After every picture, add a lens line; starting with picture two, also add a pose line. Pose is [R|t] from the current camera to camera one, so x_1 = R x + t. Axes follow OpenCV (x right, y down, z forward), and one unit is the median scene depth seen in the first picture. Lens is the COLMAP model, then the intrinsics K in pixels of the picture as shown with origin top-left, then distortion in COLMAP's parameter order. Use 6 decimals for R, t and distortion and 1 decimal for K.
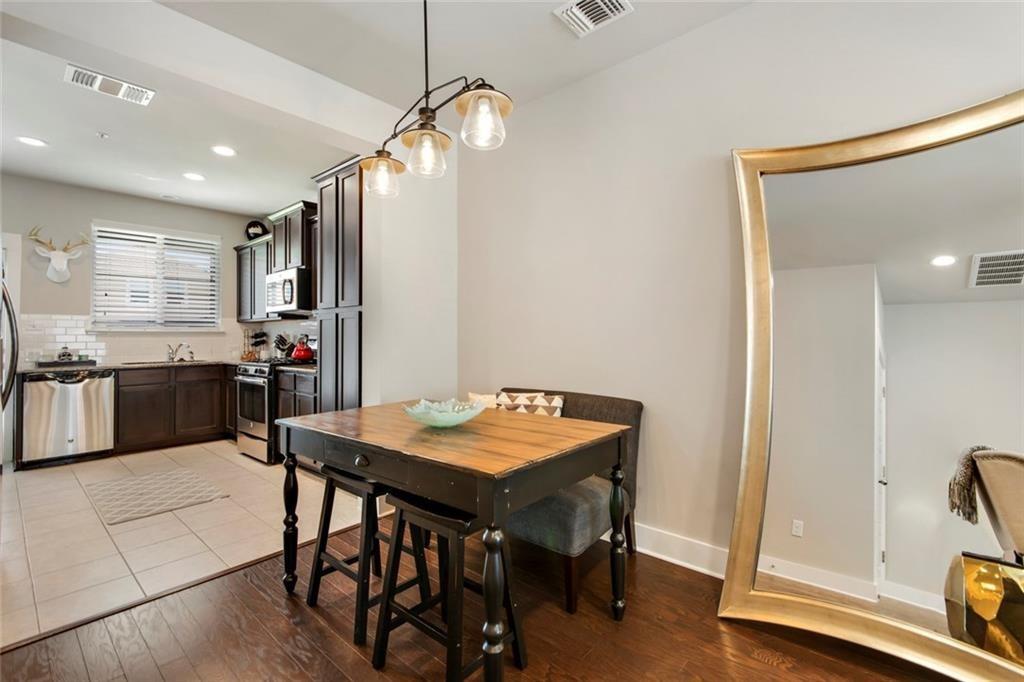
lens RADIAL K [[455.7, 0, 516.5], [0, 455.7, 326.8], [0, 0, 1]] dist [0.002802, -0.000095]
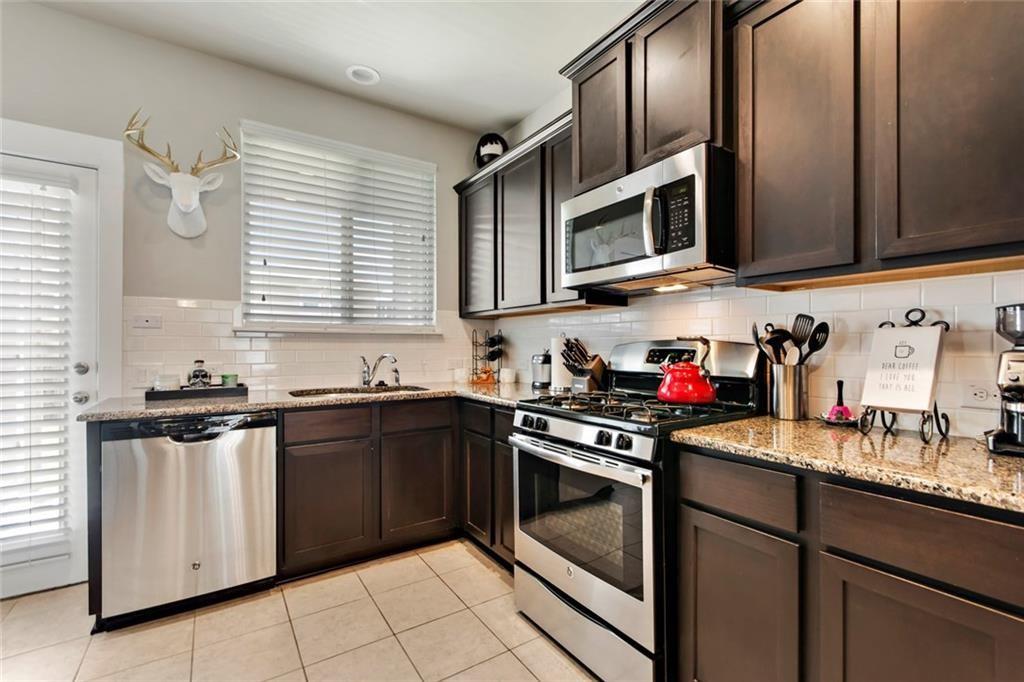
lens RADIAL K [[453.6, 0, 514.1], [0, 453.6, 345.6], [0, 0, 1]] dist [0.002448, 0.000592]
pose [[0.964477, 0.007002, -0.264073, -0.482459], [-0.001206, 0.999755, 0.022106, 0.015077], [0.264163, -0.021003, 0.964249, 0.570982]]
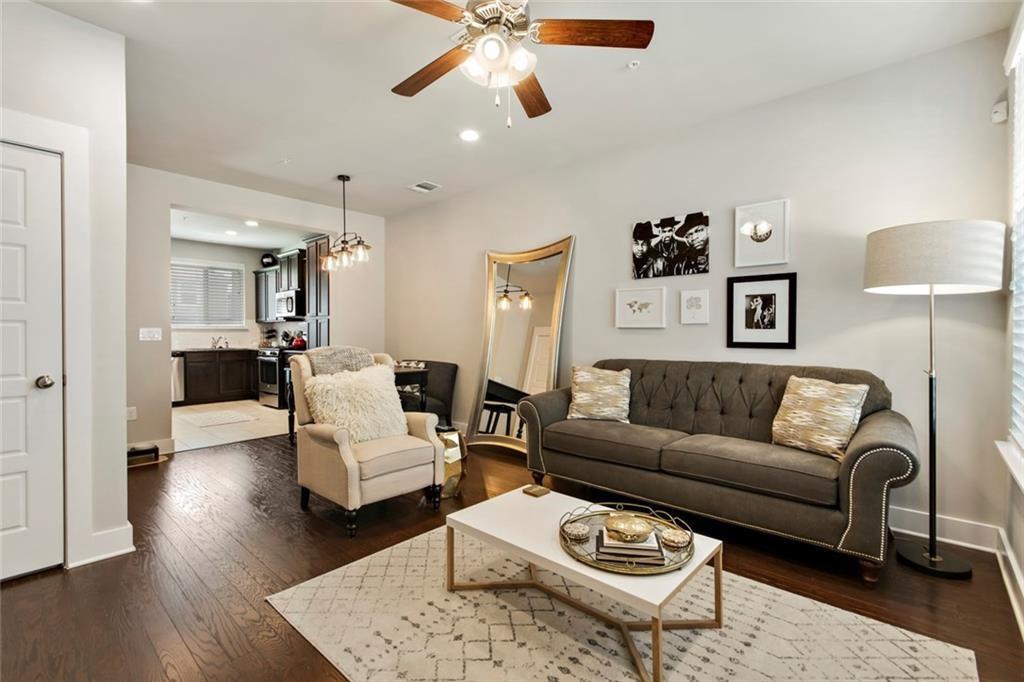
lens RADIAL K [[457.2, 0, 518.3], [0, 457.2, 336.7], [0, 0, 1]] dist [0.001044, 0.000618]
pose [[0.999978, 0.004972, -0.004406, 0.294705], [-0.004847, 0.999598, 0.027944, -0.011384], [0.004543, -0.027922, 0.999600, -0.577459]]
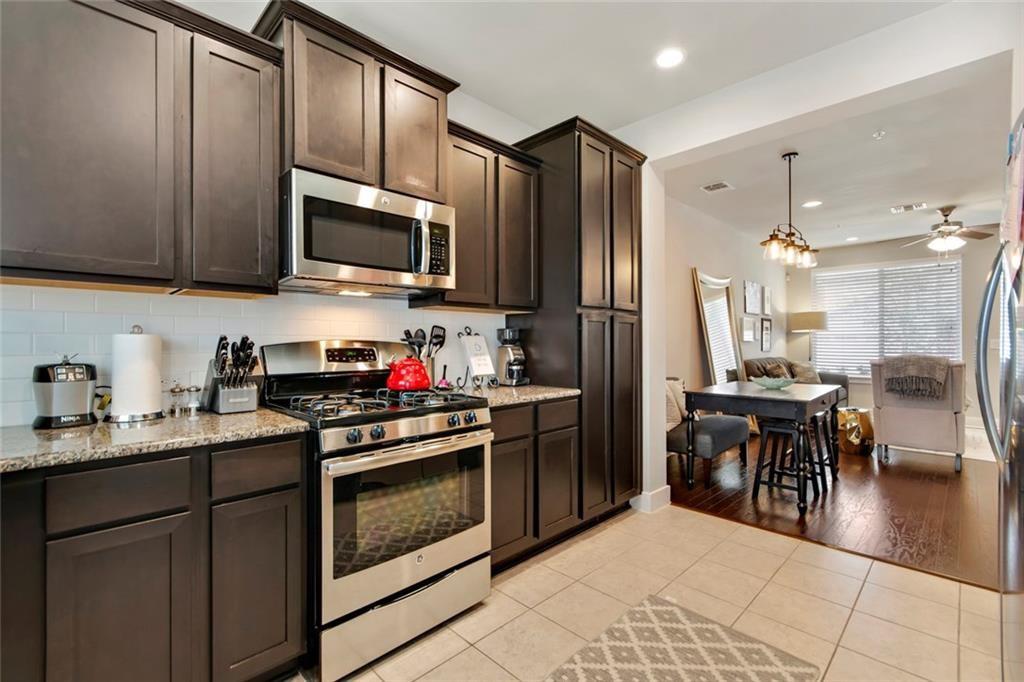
lens RADIAL K [[453.6, 0, 514.1], [0, 453.6, 345.6], [0, 0, 1]] dist [0.002448, 0.000592]
pose [[0.061951, 0.003206, 0.998074, -0.896898], [-0.017296, 0.999848, -0.002138, 0.022398], [-0.997929, -0.017131, 0.061997, 0.818126]]
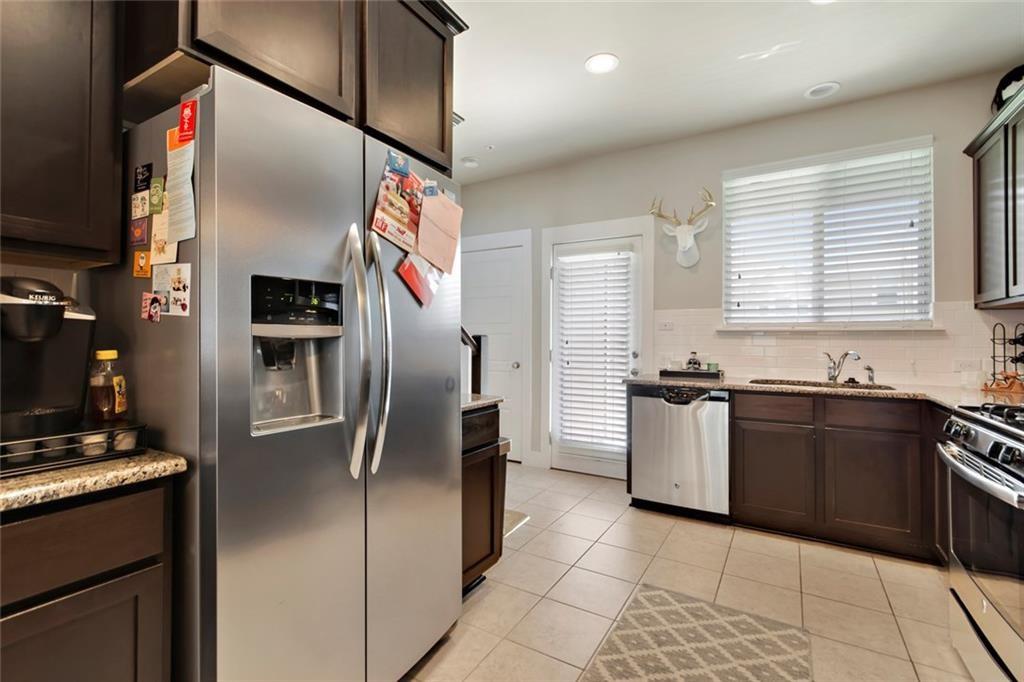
lens RADIAL K [[457.2, 0, 518.3], [0, 457.2, 336.7], [0, 0, 1]] dist [0.001044, 0.000618]
pose [[0.181240, -0.000846, -0.983439, -0.291091], [0.013427, 0.999909, 0.001615, 0.013789], [0.983347, -0.013497, 0.181235, 0.559994]]
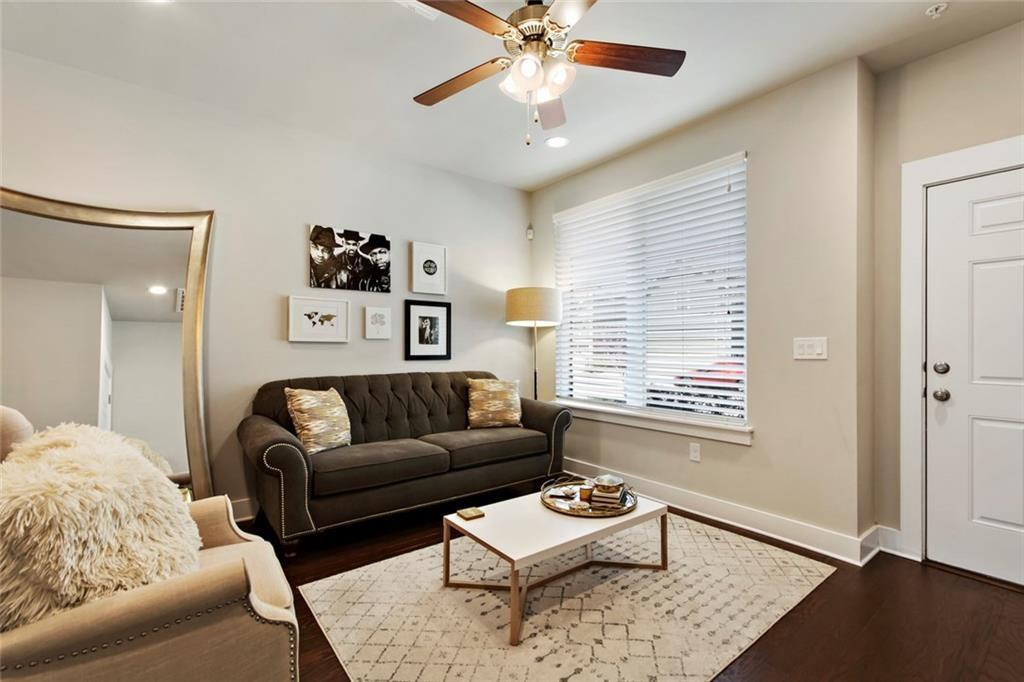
lens RADIAL K [[455.3, 0, 512.9], [0, 455.3, 345.8], [0, 0, 1]] dist [0.000365, -0.000171]
pose [[0.183986, 0.007457, 0.982901, -0.137325], [-0.019865, 0.999795, -0.003867, -0.003095], [-0.982728, -0.018814, 0.184096, -0.216475]]
